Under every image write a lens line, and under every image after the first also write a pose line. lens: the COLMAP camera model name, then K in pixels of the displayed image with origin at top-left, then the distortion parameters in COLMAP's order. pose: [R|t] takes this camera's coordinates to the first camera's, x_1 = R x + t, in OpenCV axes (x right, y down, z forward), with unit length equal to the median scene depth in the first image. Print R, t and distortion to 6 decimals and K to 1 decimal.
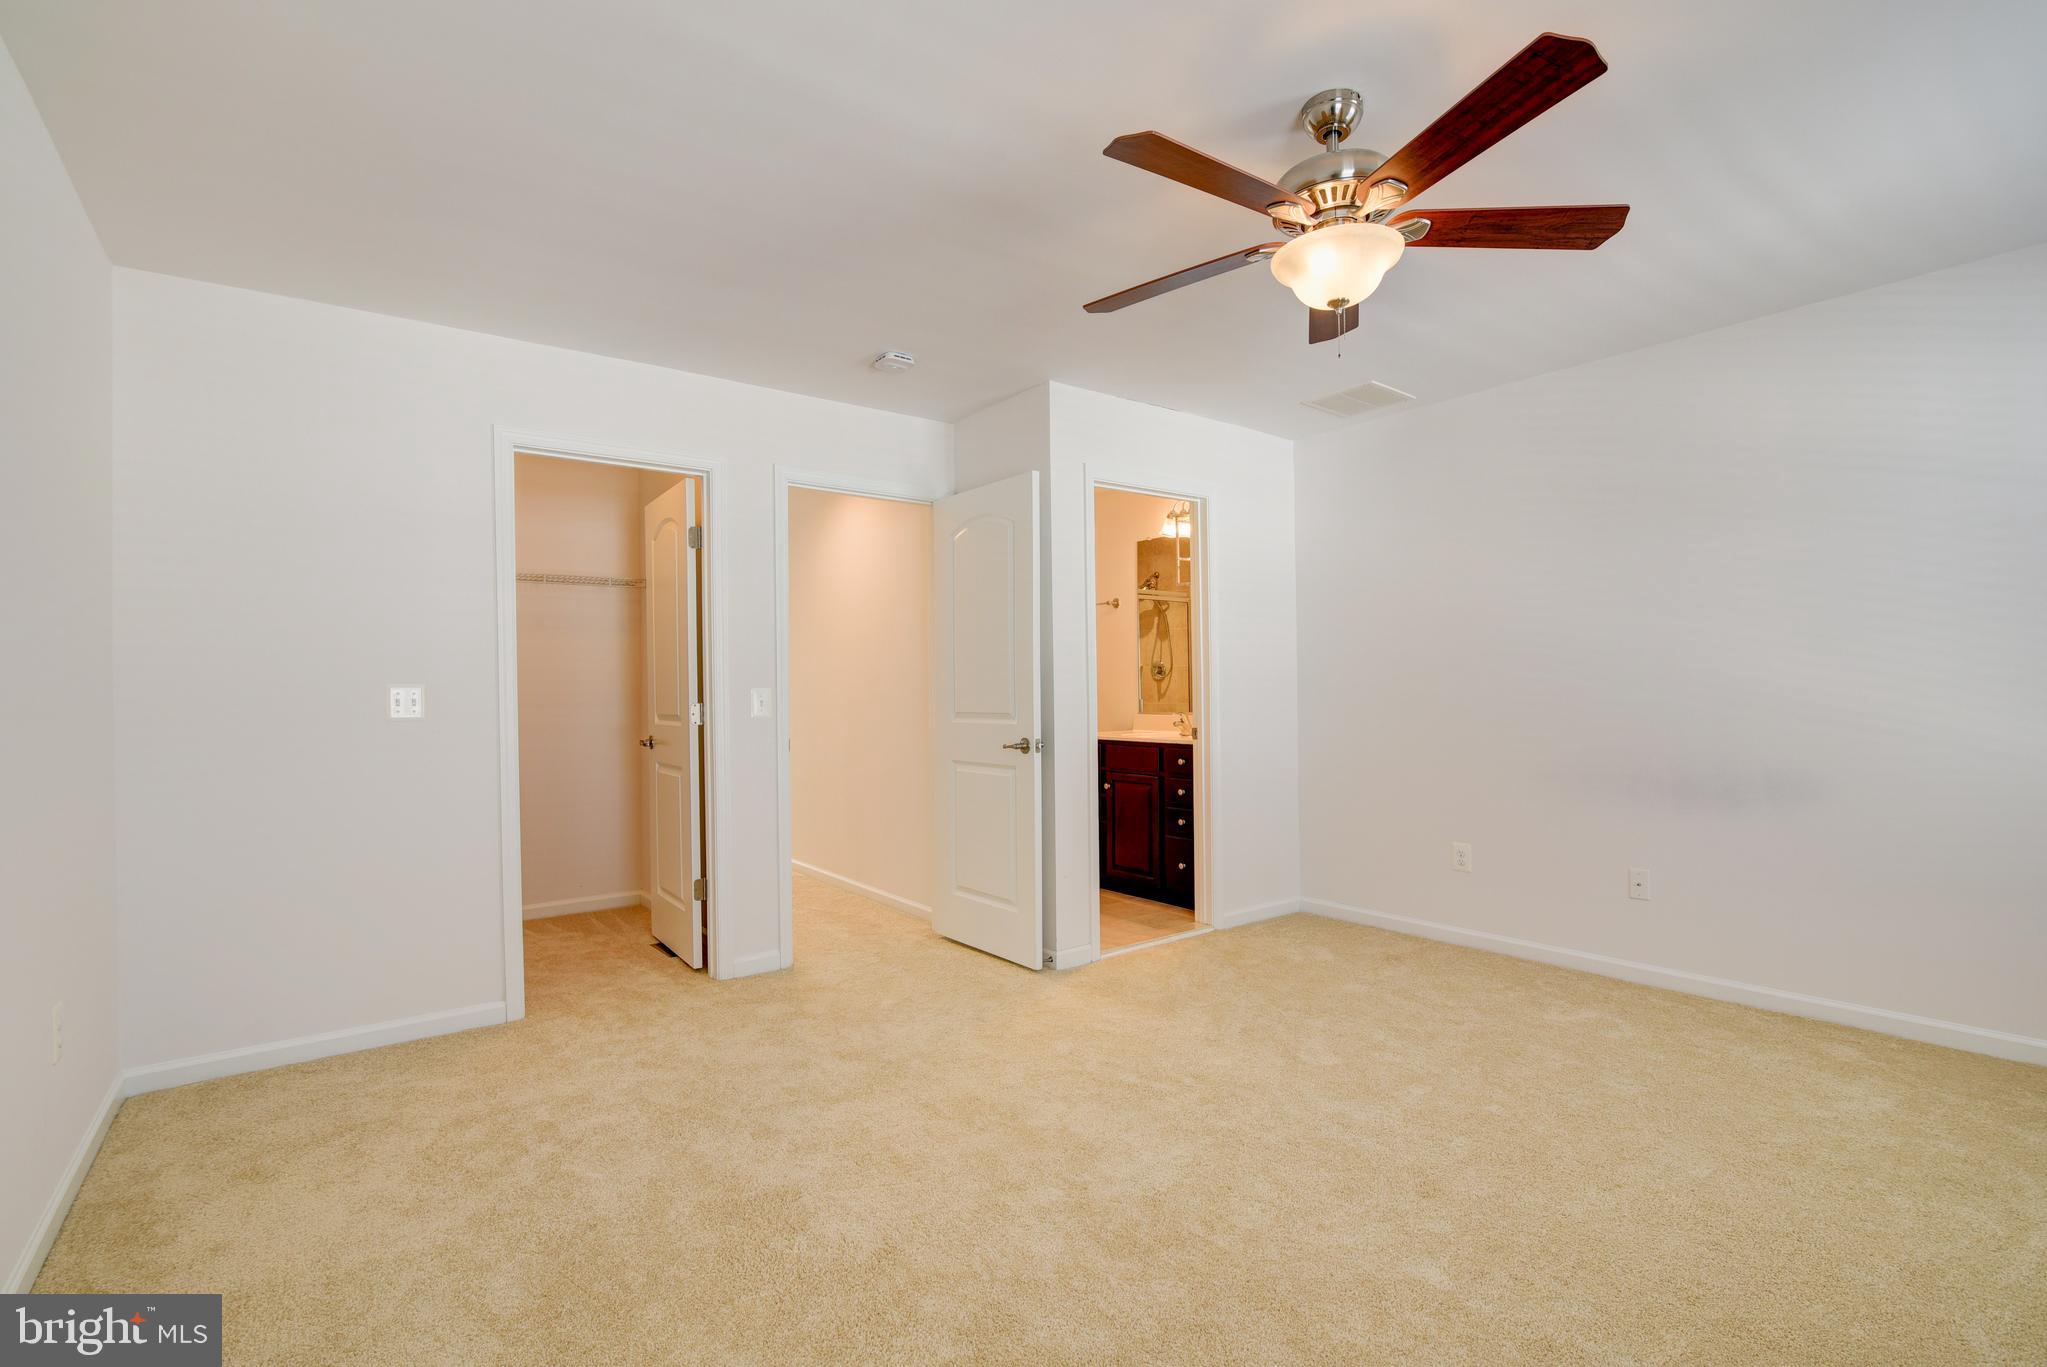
lens RADIAL K [[936.6, 0, 1020.8], [0, 936.6, 697.1], [0, 0, 1]] dist [-0.020911, 0.001522]
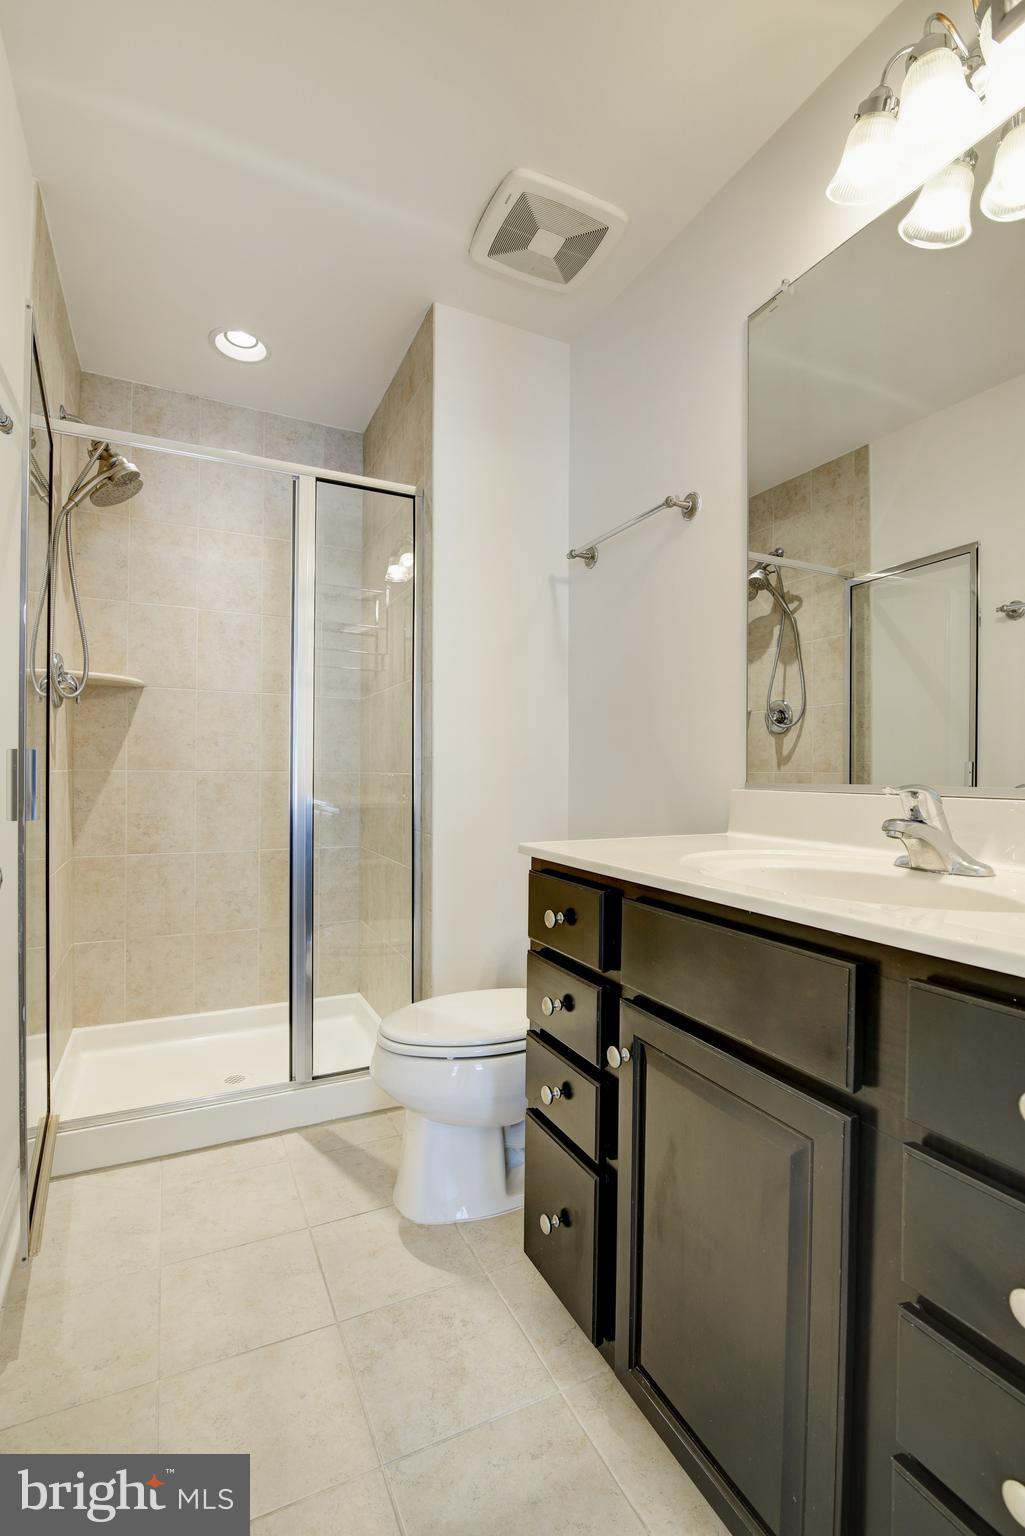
lens RADIAL K [[702.8, 0, 511.5], [0, 702.8, 774.5], [0, 0, 1]] dist [-0.020911, 0.001522]
pose [[0.981691, 0.022495, -0.189146, 0.133403], [-0.022881, 0.999738, 0.000147, 0.022400], [0.189100, 0.004183, 0.981949, 1.076768]]
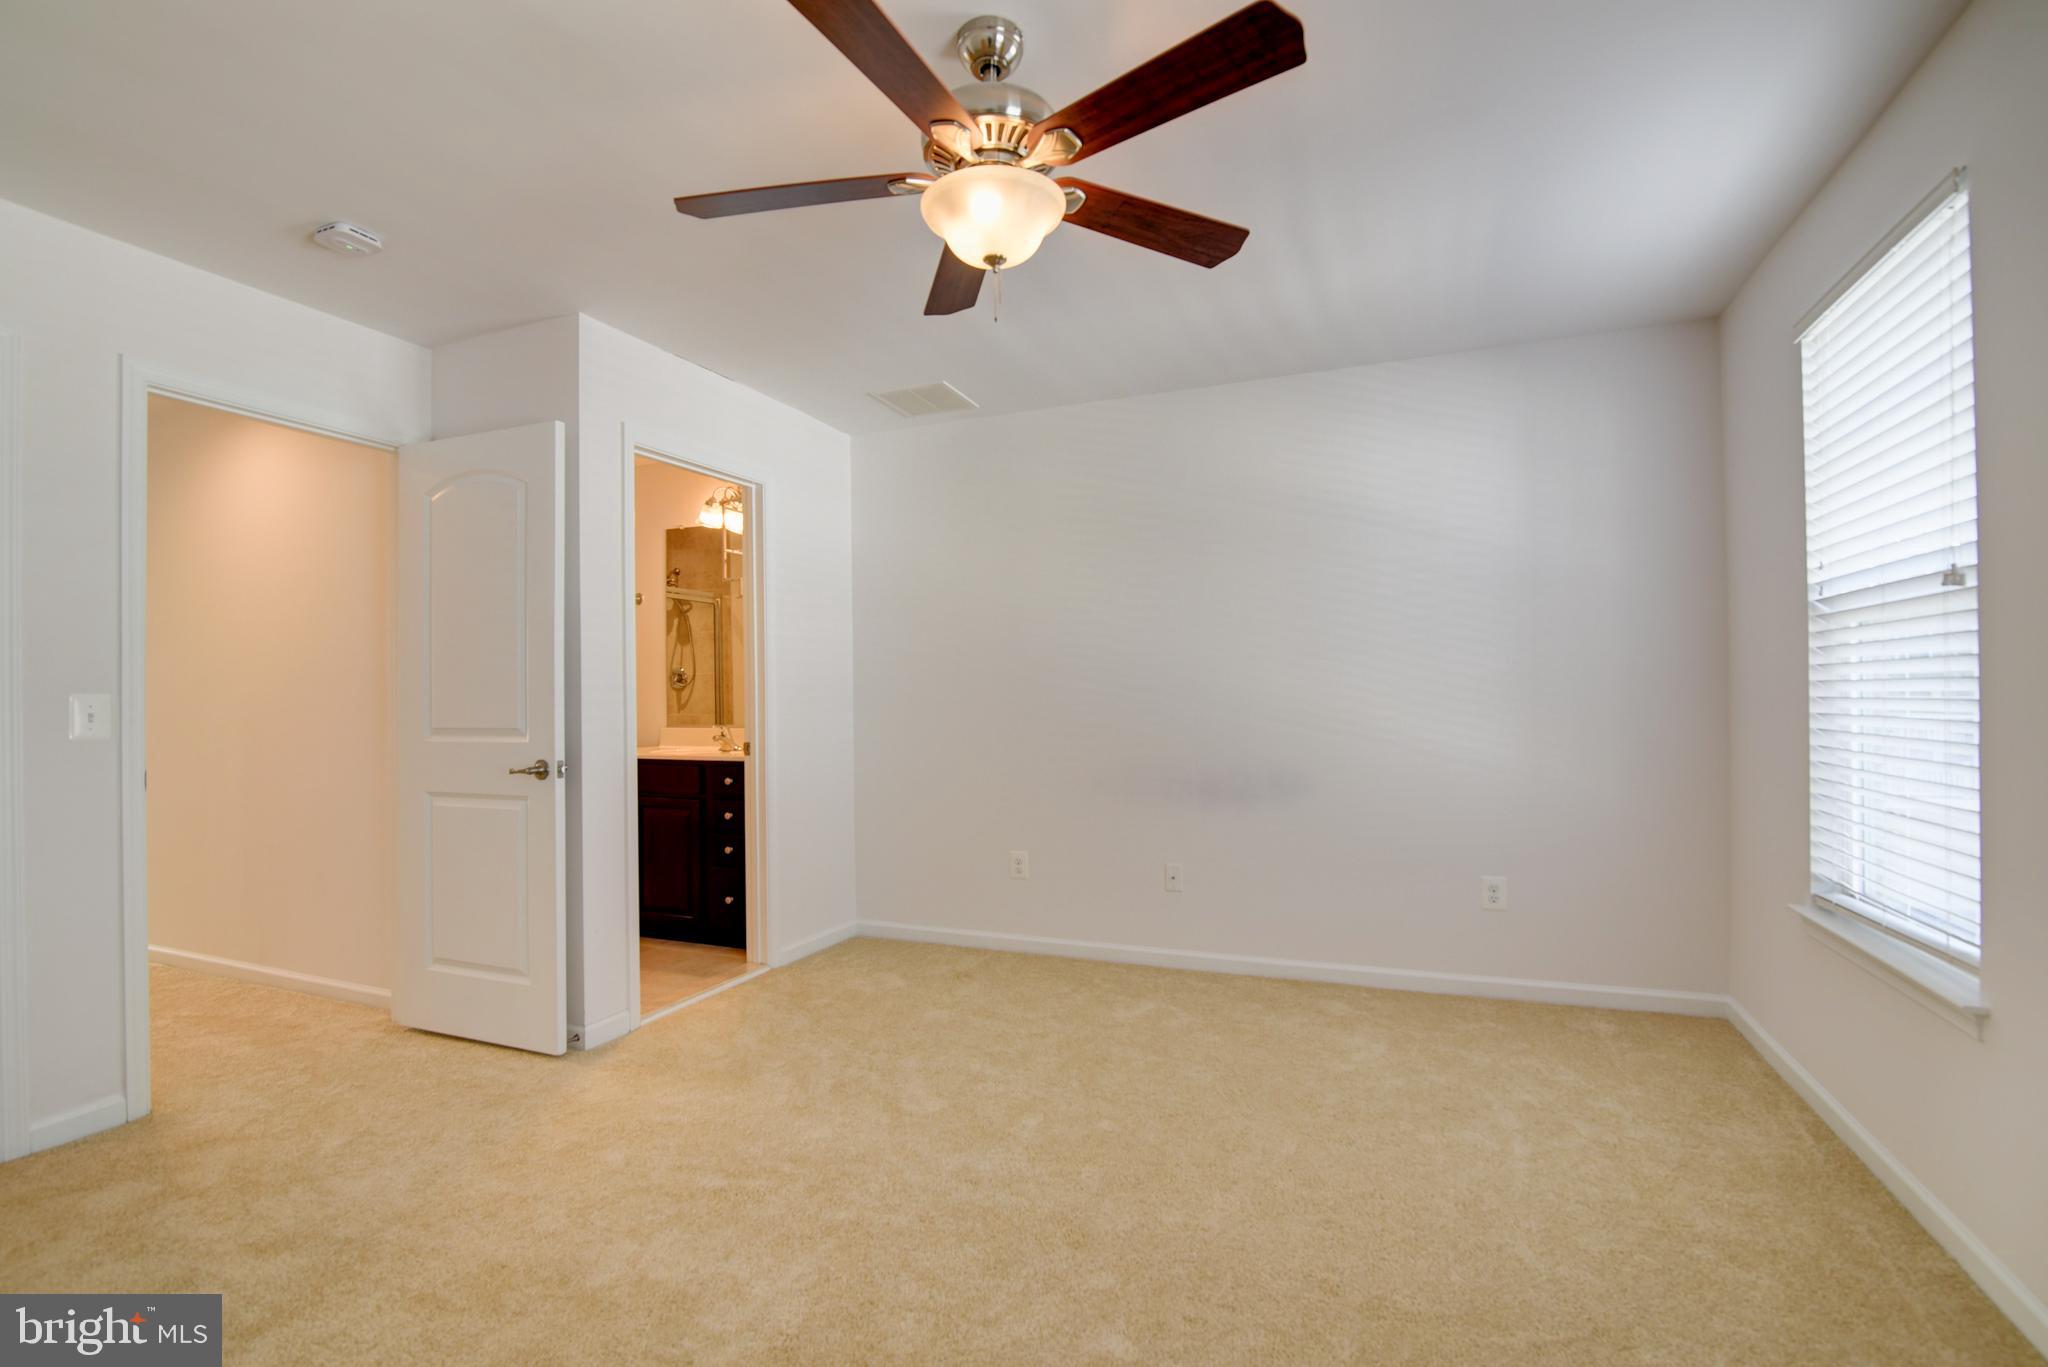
lens RADIAL K [[937.1, 0, 1021.6], [0, 937.1, 695.8], [0, 0, 1]] dist [-0.020911, 0.001522]
pose [[0.860370, 0.004773, 0.509647, -0.050588], [0.002283, 0.999910, -0.013218, 0.001504], [-0.509664, 0.012536, 0.860282, 0.133613]]
